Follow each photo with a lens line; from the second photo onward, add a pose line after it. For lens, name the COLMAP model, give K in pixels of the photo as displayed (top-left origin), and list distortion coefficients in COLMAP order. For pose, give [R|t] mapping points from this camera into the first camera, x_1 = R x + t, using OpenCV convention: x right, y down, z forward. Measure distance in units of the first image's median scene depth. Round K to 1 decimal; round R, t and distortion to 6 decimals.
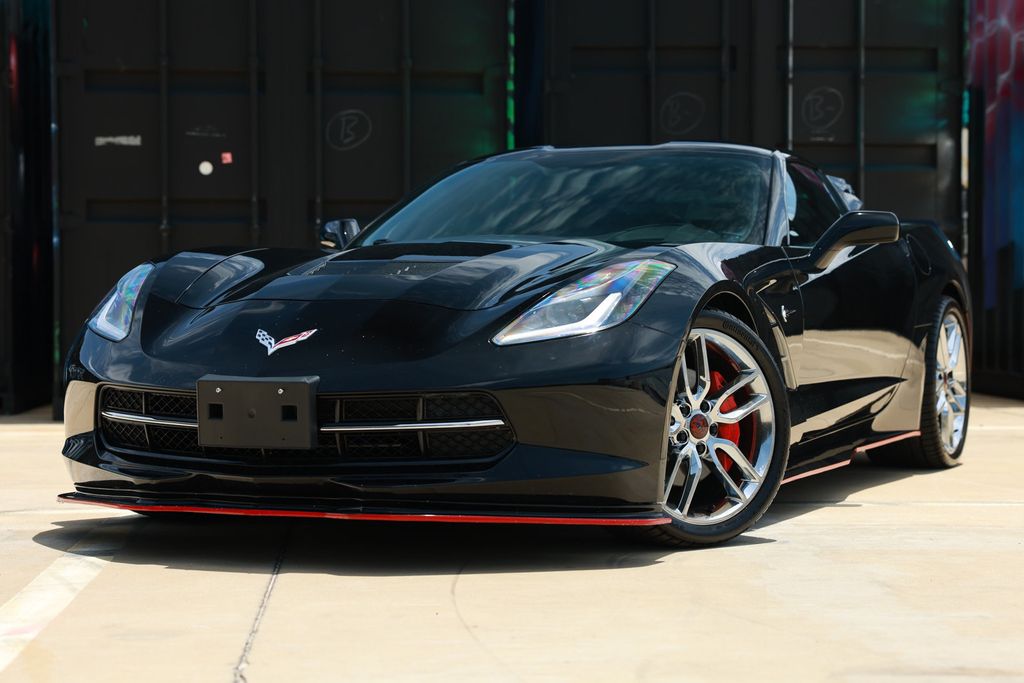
lens RADIAL K [[2007.4, 0, 512.0], [0, 2007.4, 341.5], [0, 0, 1]] dist [0.170107, 0.109969]
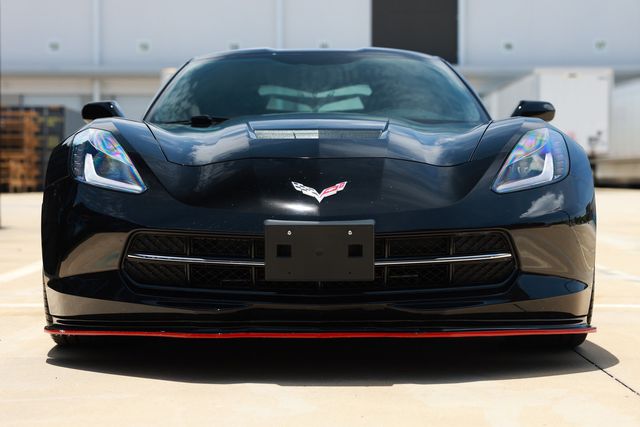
lens RADIAL K [[1254.6, 0, 320.0], [0, 1254.6, 213.5], [0, 0, 1]] dist [0.170107, 0.109969]
pose [[0.909661, -0.009936, 0.415232, -0.435426], [0.006664, 0.999934, 0.009328, 0.006144], [-0.415298, -0.005718, 0.909668, 0.326681]]
